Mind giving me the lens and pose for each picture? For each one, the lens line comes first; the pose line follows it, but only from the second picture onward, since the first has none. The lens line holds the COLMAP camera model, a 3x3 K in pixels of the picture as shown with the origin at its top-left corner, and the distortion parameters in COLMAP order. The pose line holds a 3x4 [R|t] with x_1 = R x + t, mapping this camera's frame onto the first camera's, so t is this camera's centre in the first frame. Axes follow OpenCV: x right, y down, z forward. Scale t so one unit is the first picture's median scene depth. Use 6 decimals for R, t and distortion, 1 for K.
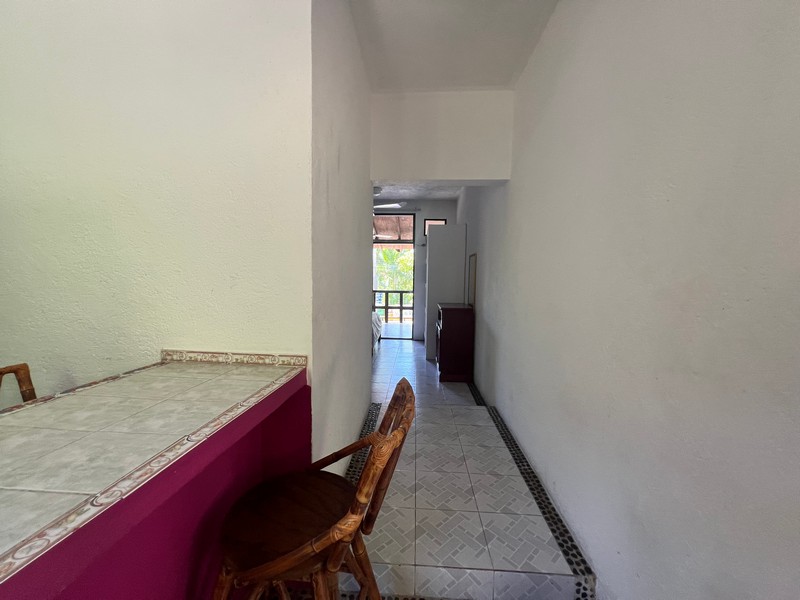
lens RADIAL K [[319.2, 0, 401.7], [0, 319.2, 302.0], [0, 0, 1]] dist [-0.003583, 0.001150]
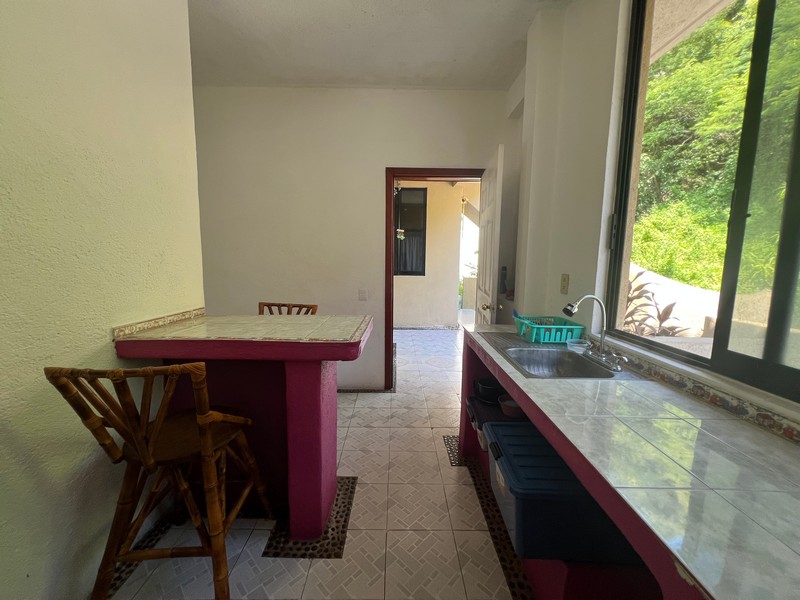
lens RADIAL K [[322.9, 0, 398.3], [0, 322.9, 297.2], [0, 0, 1]] dist [-0.007496, -0.000517]
pose [[-0.065417, -0.130432, 0.989297, -1.830258], [0.062701, 0.988924, 0.134529, -0.024825], [-0.995886, 0.070830, -0.056514, 0.166886]]
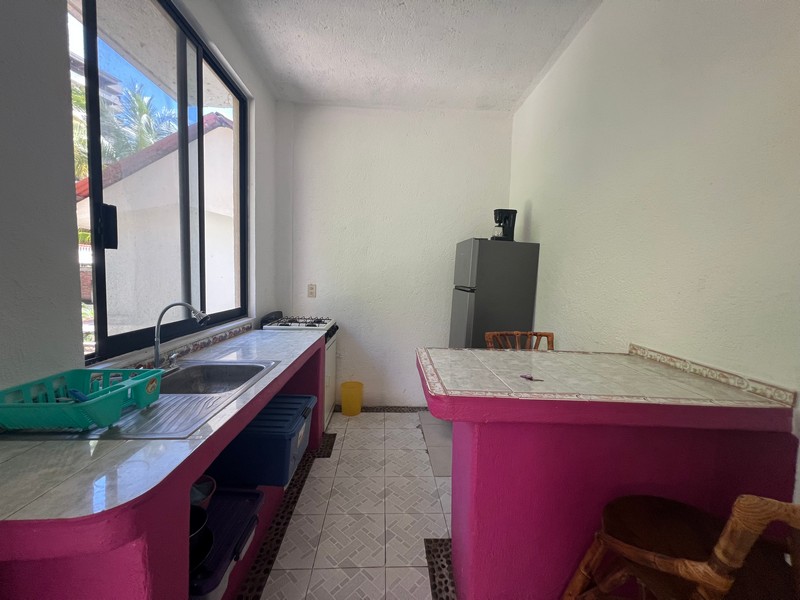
lens RADIAL K [[319.2, 0, 399.5], [0, 319.2, 297.7], [0, 0, 1]] dist [-0.003583, 0.001150]
pose [[0.106430, 0.057701, -0.992645, 0.289206], [-0.103186, 0.993566, 0.046691, 0.019808], [0.988952, 0.097458, 0.111699, 0.038685]]
